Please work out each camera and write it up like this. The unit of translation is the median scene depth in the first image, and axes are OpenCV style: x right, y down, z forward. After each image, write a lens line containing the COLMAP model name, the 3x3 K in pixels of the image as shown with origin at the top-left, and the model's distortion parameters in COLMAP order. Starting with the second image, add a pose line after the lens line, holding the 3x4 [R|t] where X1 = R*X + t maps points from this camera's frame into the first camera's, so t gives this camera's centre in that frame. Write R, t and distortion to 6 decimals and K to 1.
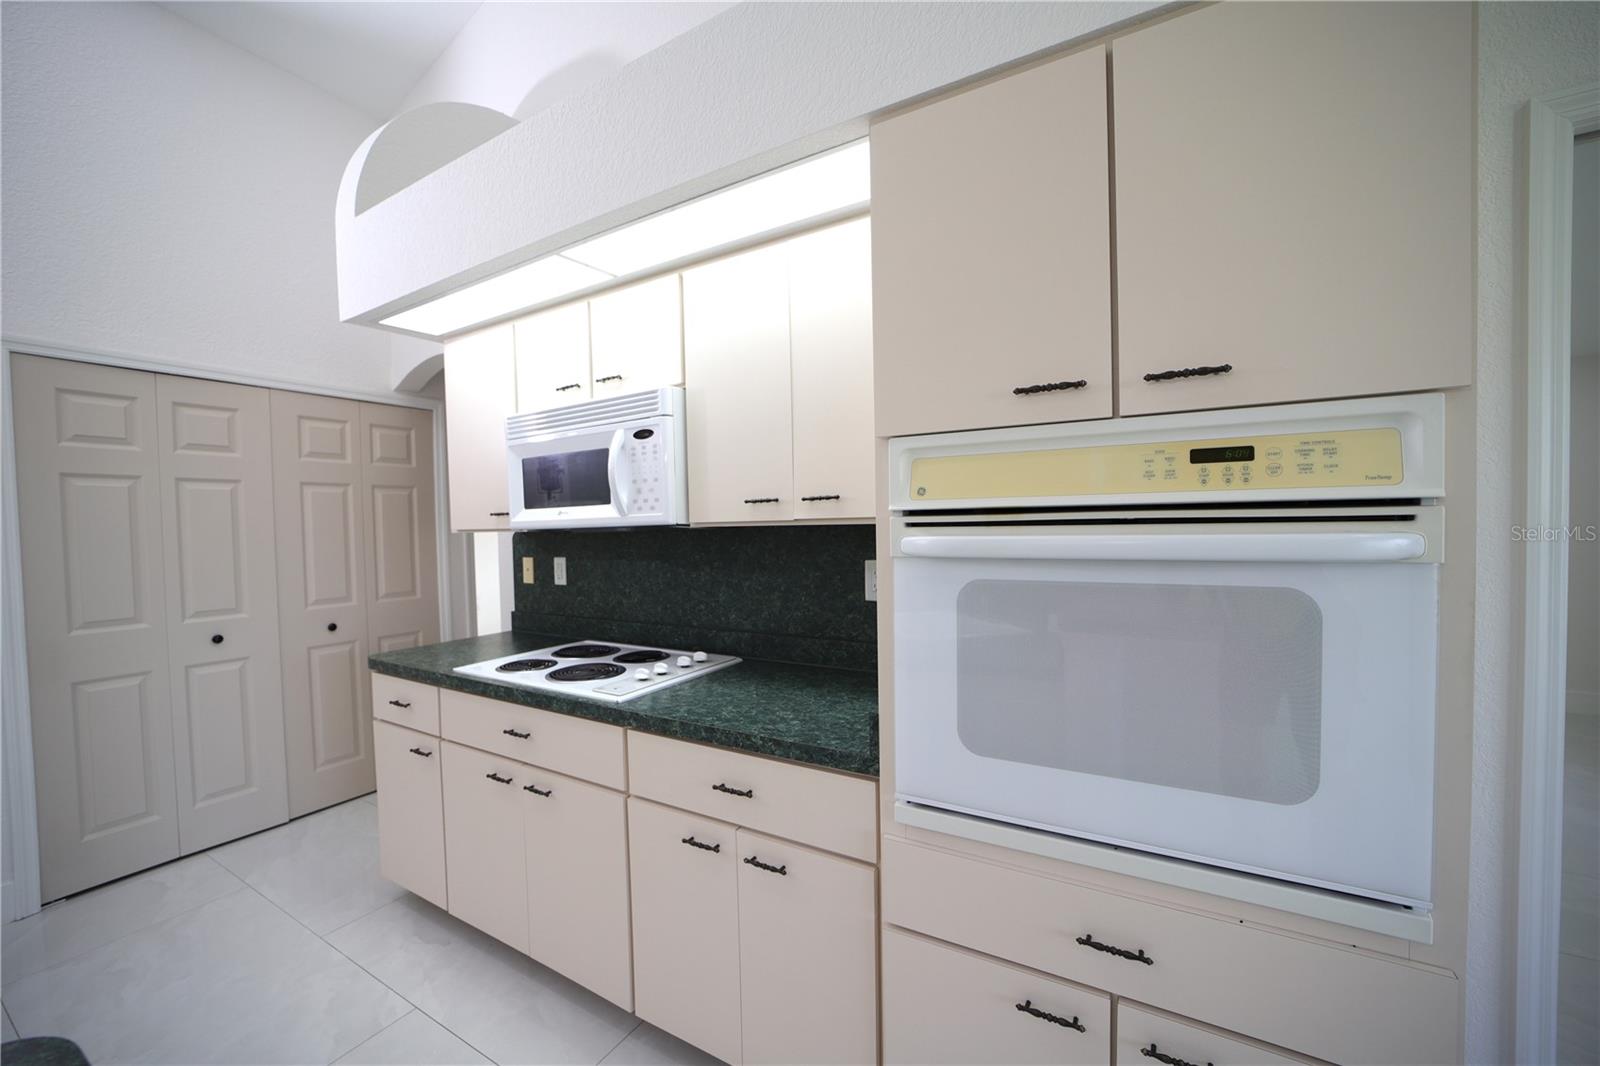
lens RADIAL K [[622.9, 0, 806.7], [0, 622.9, 541.8], [0, 0, 1]] dist [-0.036122, 0.009012]
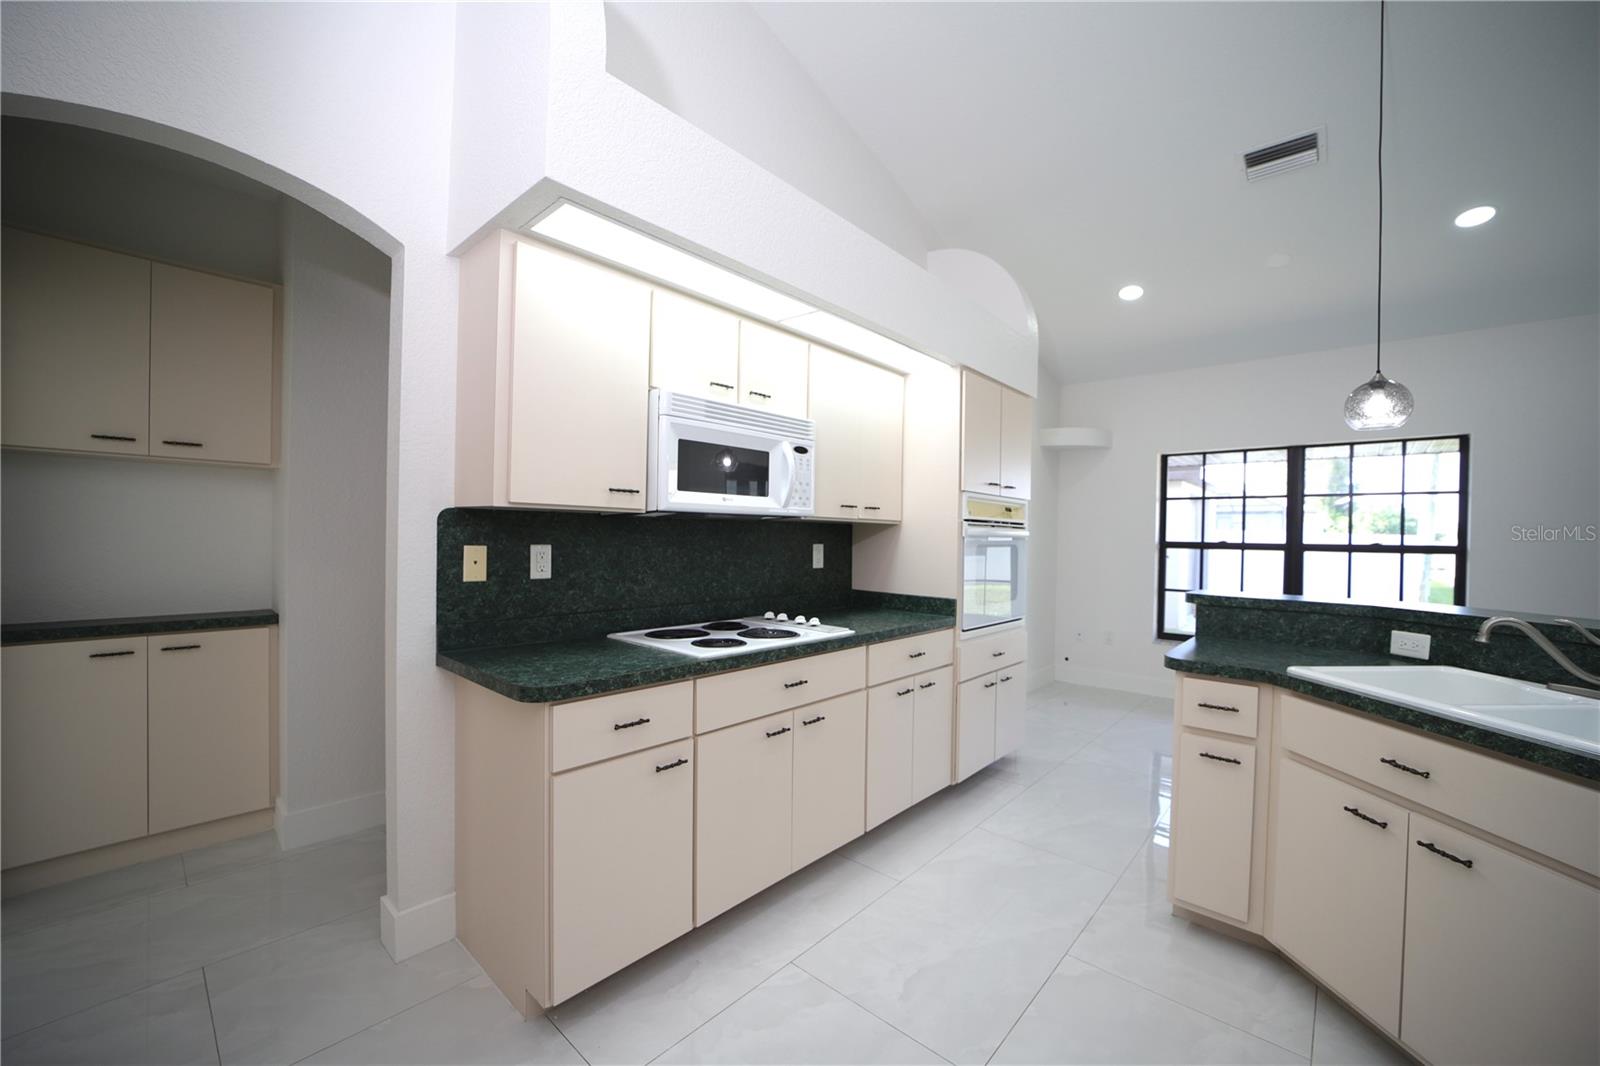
lens RADIAL K [[622.9, 0, 806.7], [0, 622.9, 541.8], [0, 0, 1]] dist [-0.036122, 0.009012]
pose [[0.198197, 0.015306, 0.980043, -1.327034], [0.008069, 0.999819, -0.017247, 0.044737], [-0.980129, 0.011326, 0.198037, 0.589084]]
